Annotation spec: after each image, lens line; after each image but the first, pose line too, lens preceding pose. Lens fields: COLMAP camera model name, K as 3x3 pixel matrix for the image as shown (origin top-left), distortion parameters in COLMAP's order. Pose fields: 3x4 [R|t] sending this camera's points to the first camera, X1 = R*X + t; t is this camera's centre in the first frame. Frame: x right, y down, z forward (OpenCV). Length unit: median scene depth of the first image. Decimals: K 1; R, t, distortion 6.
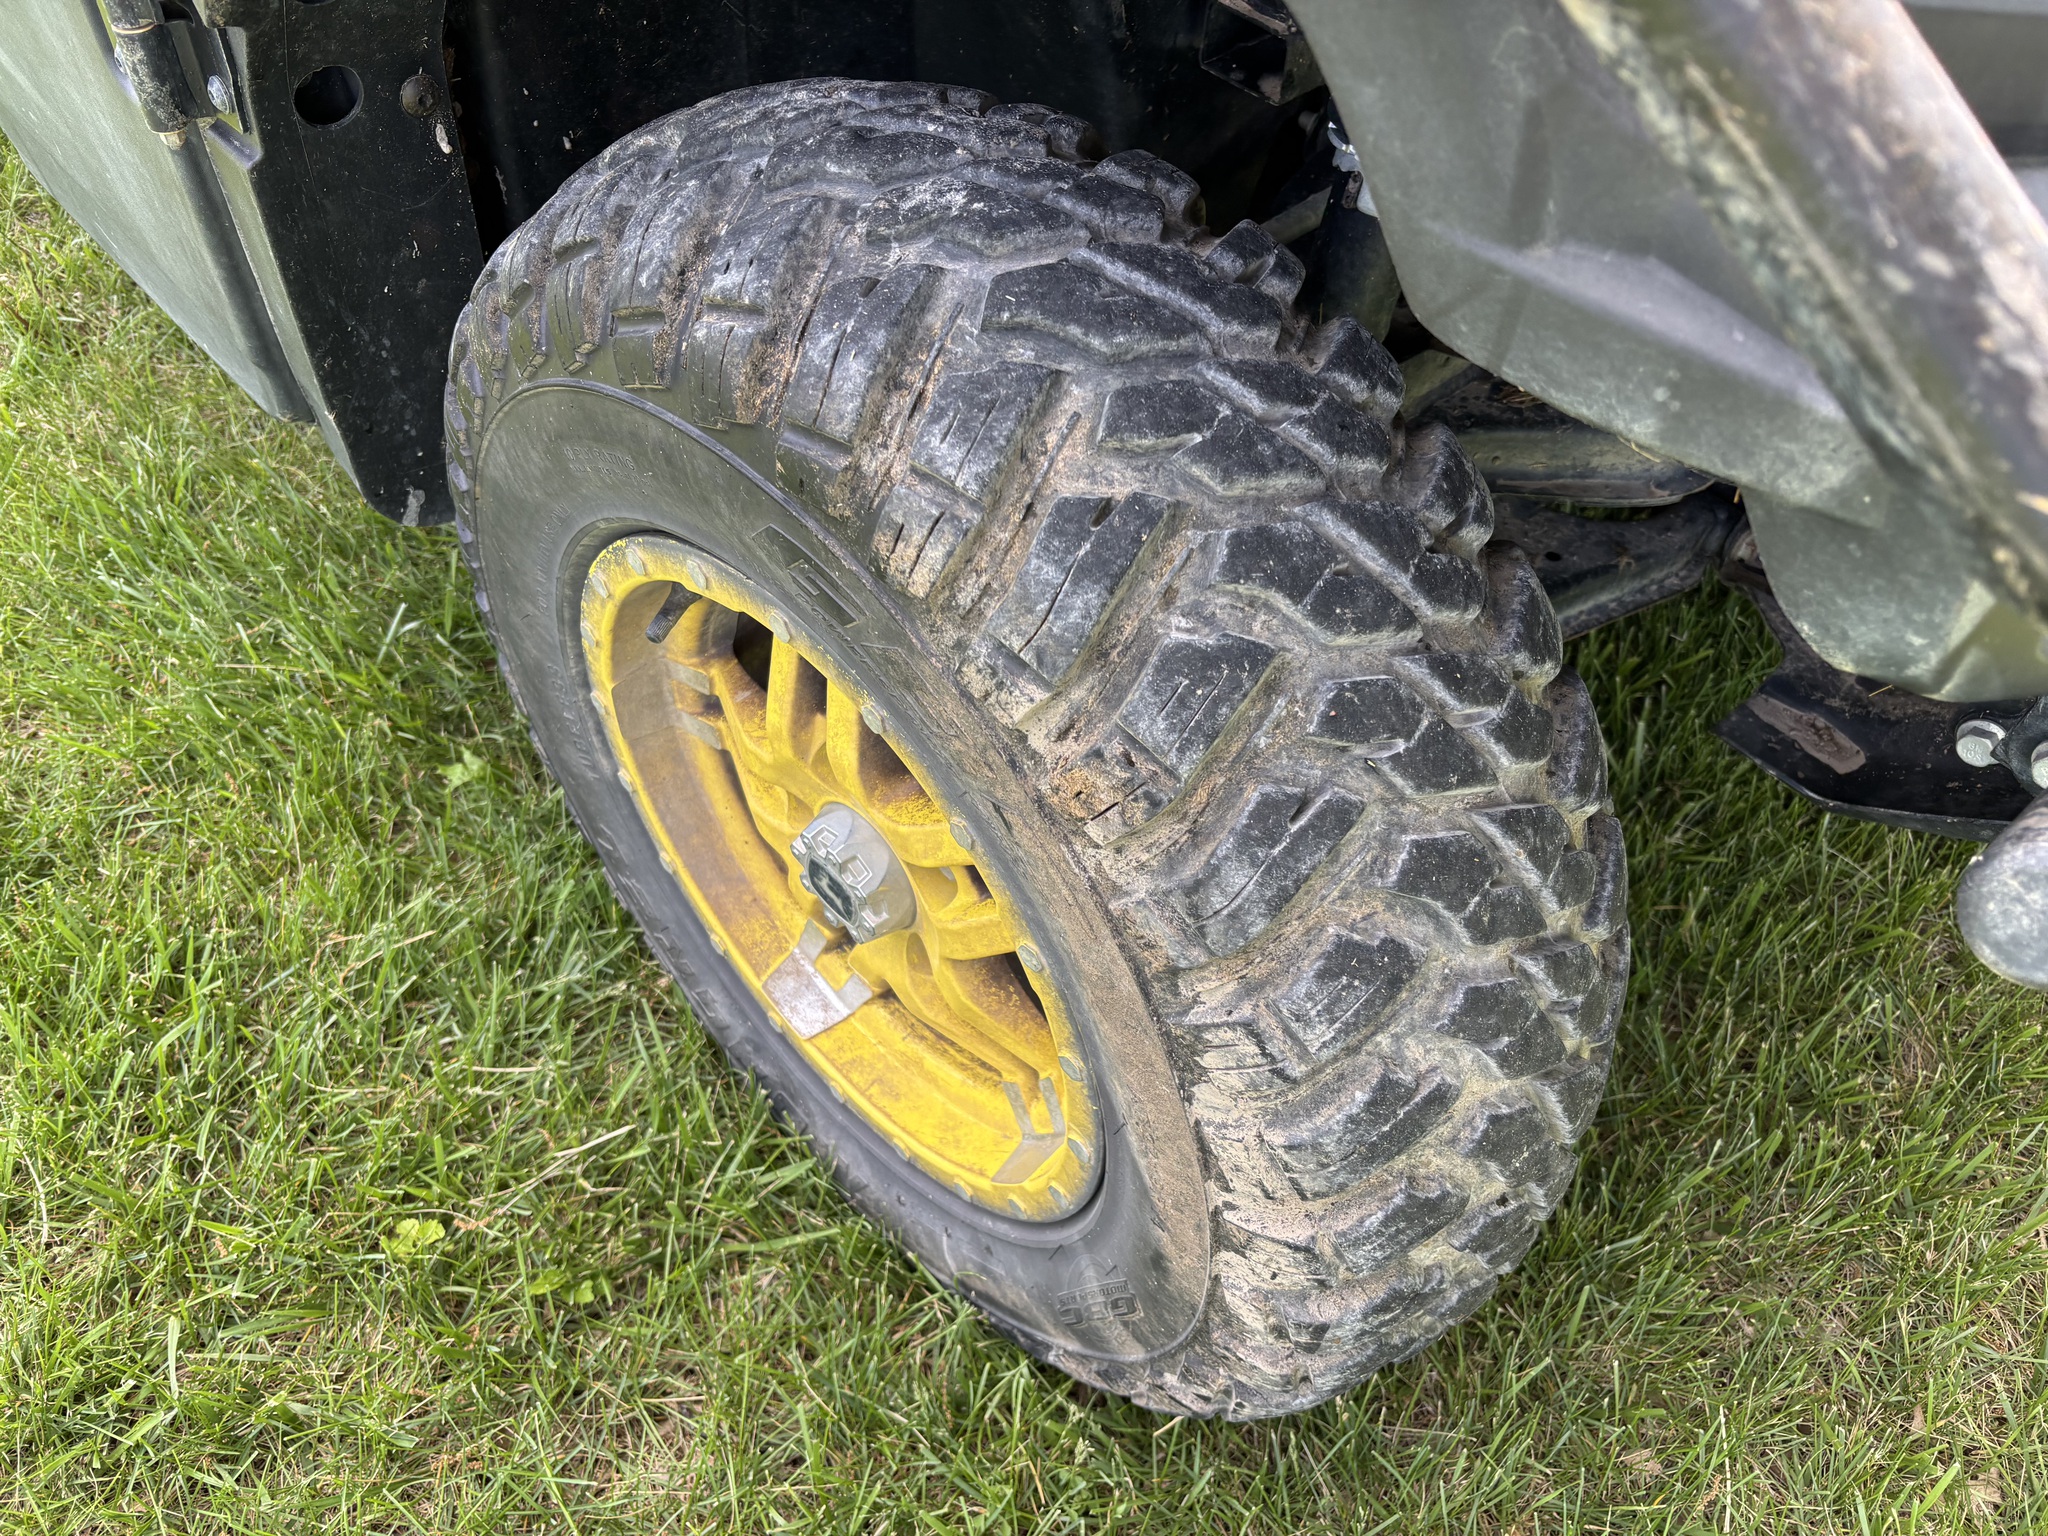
lens RADIAL K [[1564.6, 0, 1020.7], [0, 1564.6, 782.7], [0, 0, 1]] dist [0.044155, -0.047952]
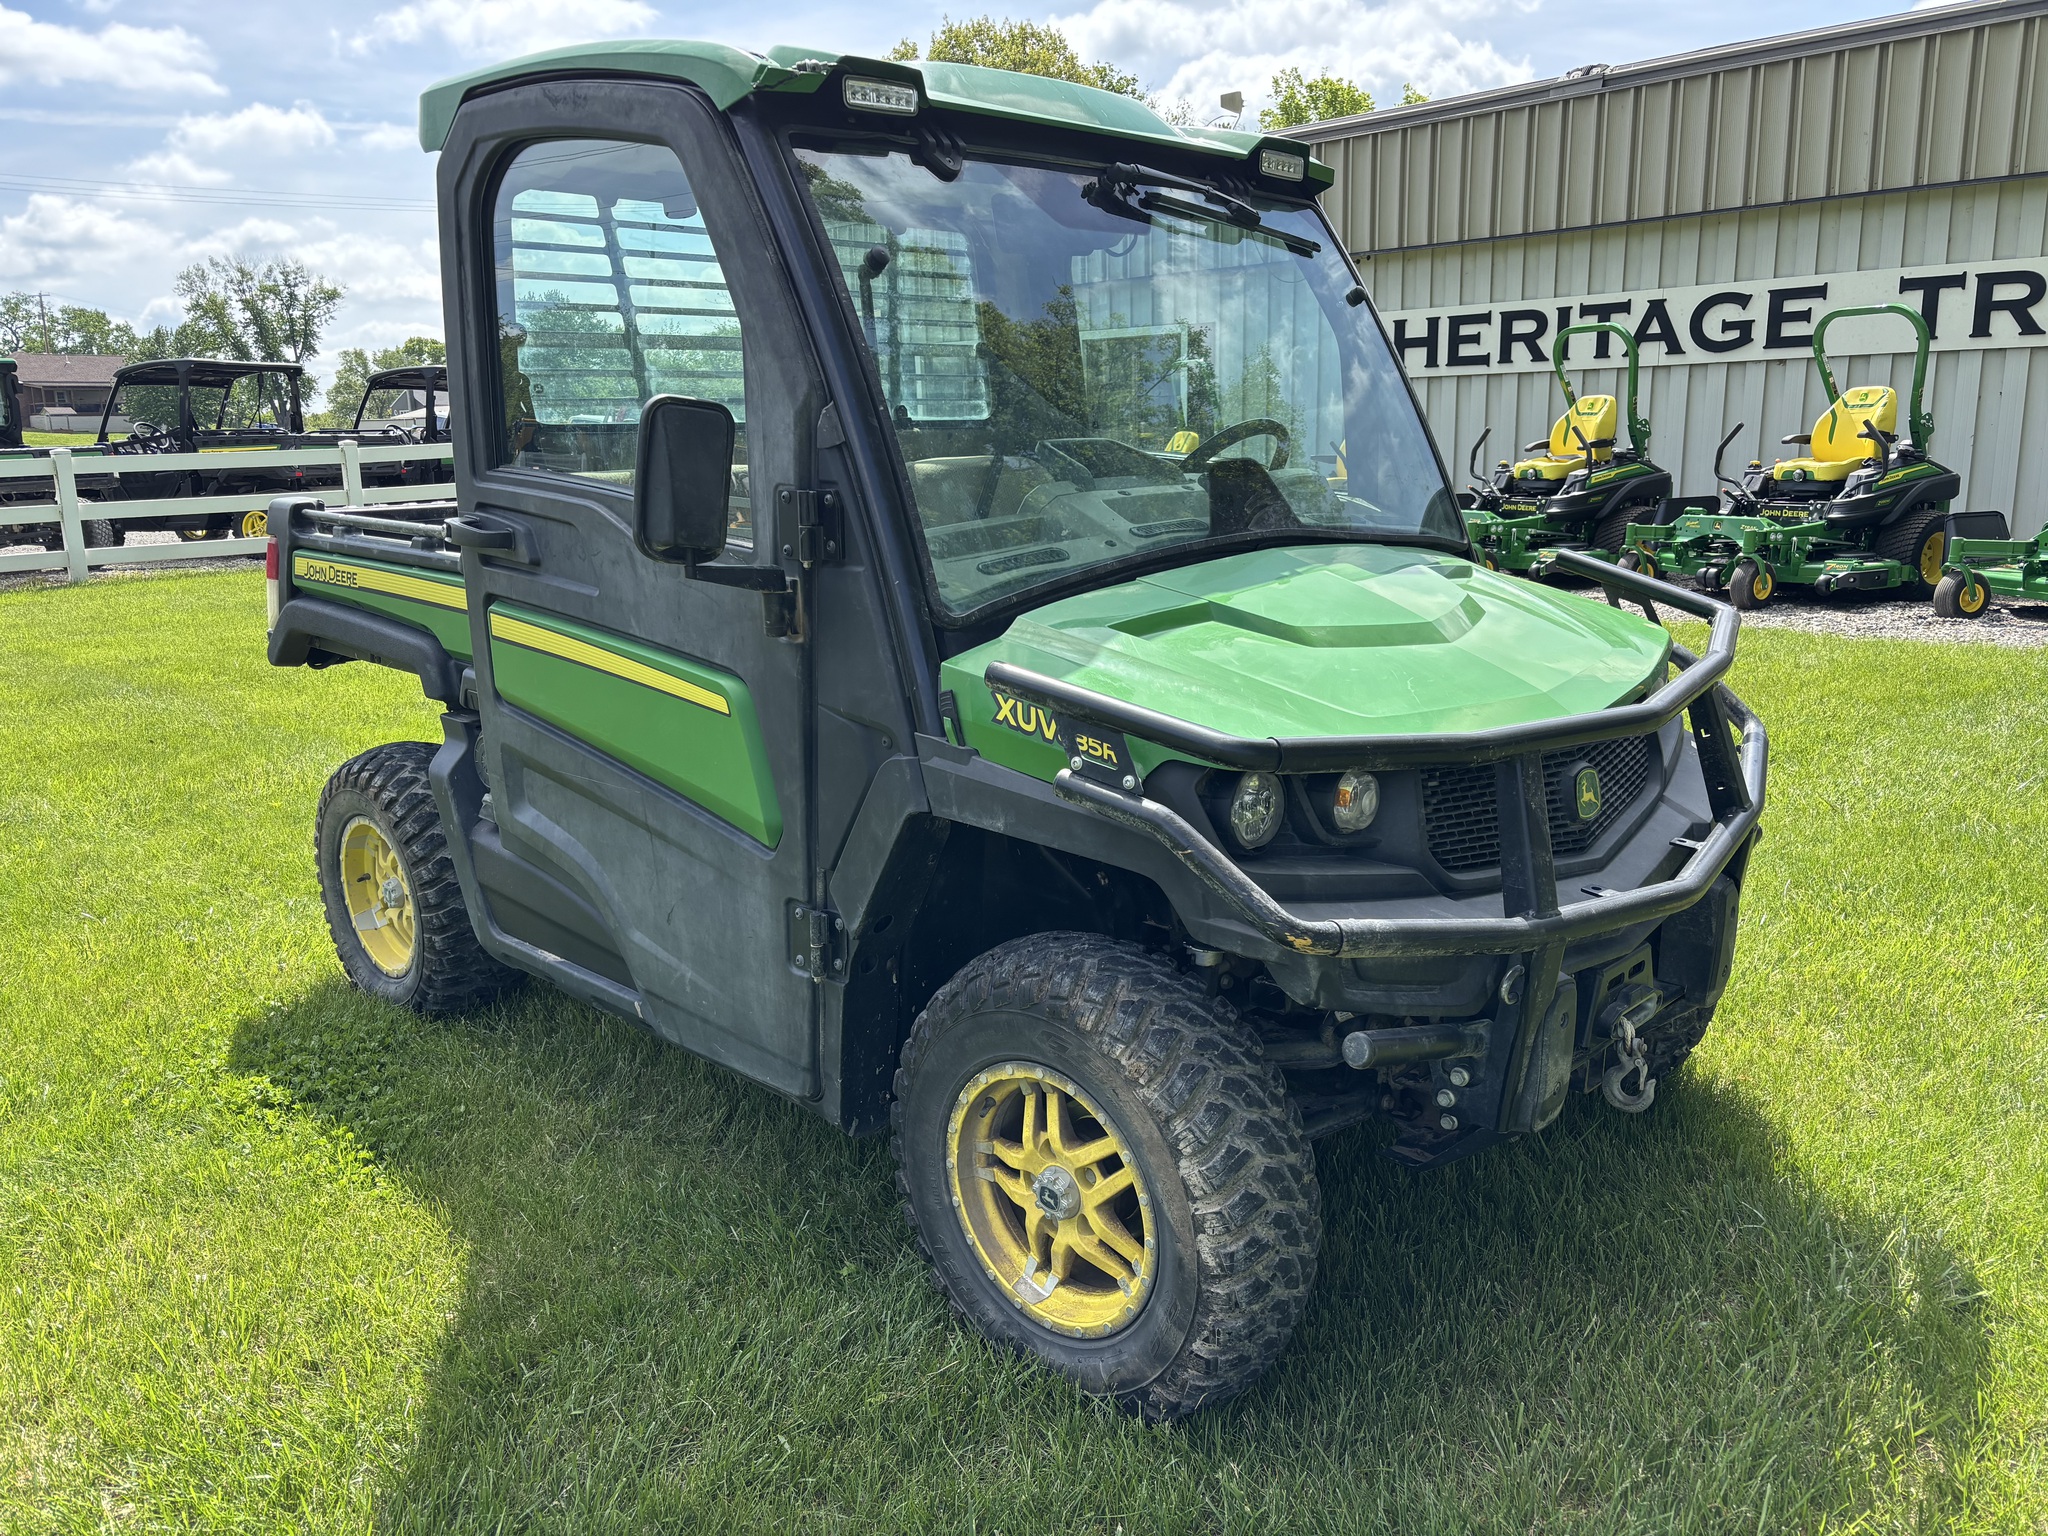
lens RADIAL K [[1564.6, 0, 1020.7], [0, 1564.6, 782.7], [0, 0, 1]] dist [0.044155, -0.047952]
pose [[0.996285, -0.072653, 0.046232, -0.370563], [0.085846, 0.795424, -0.599943, 1.723247], [0.006814, 0.601683, 0.798706, -2.500953]]
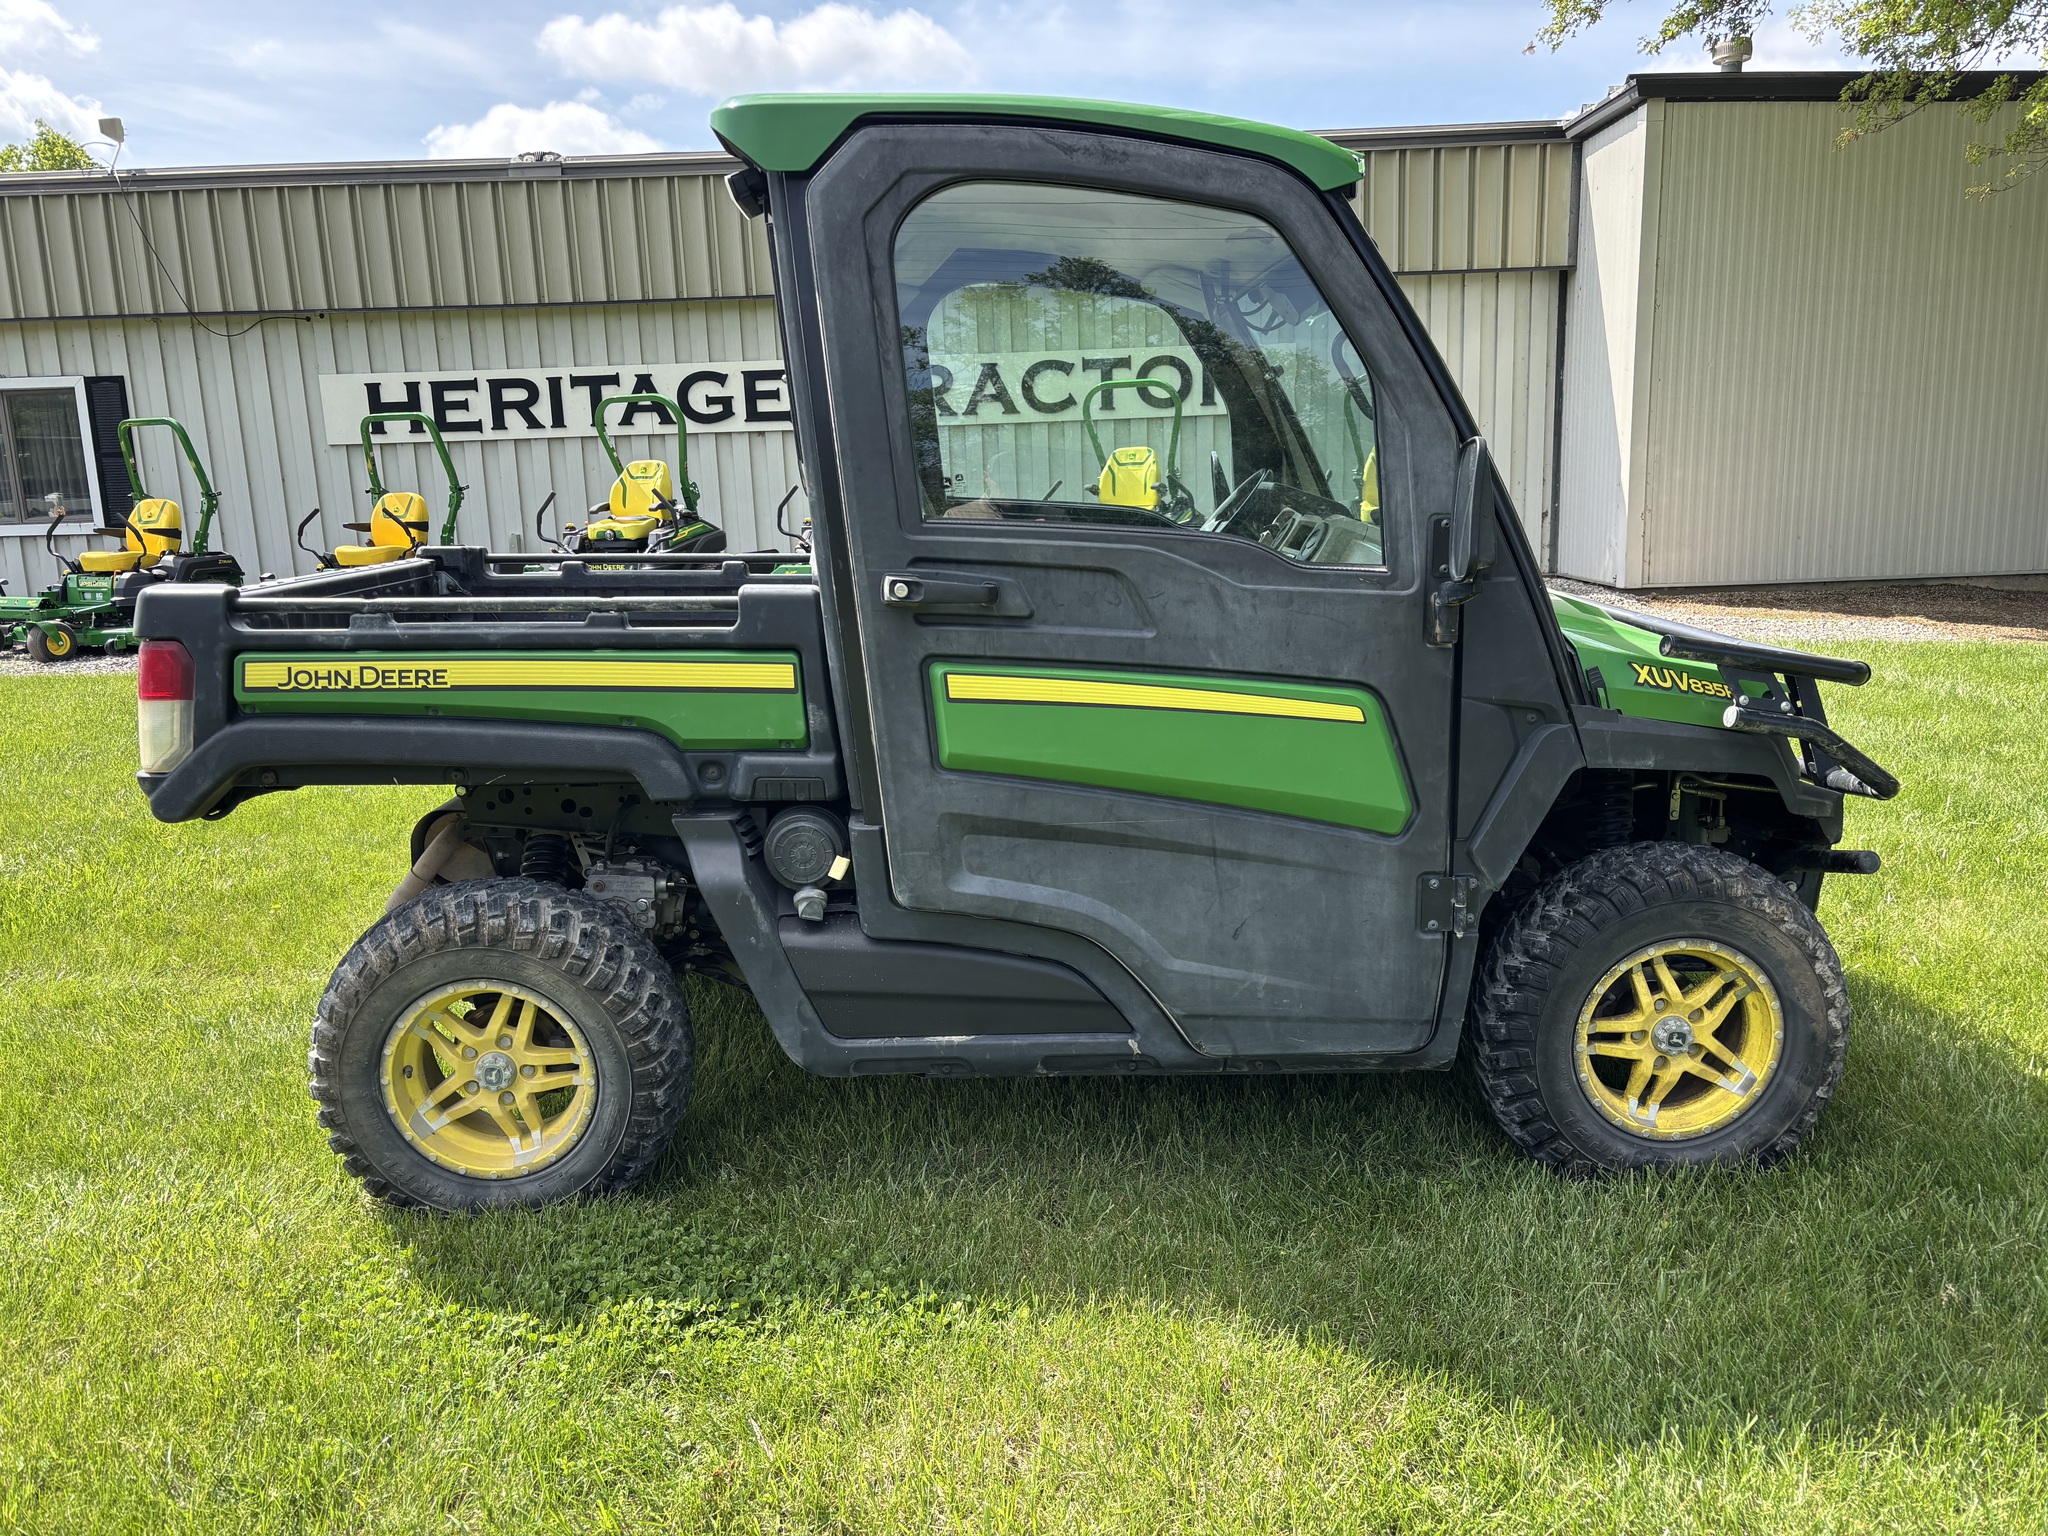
lens RADIAL K [[1564.6, 0, 1020.7], [0, 1564.6, 782.7], [0, 0, 1]] dist [0.044155, -0.047952]
pose [[0.652726, -0.210681, 0.727710, -5.533416], [0.614077, 0.709684, -0.345339, -0.035251], [-0.443688, 0.672282, 0.592603, -1.378062]]
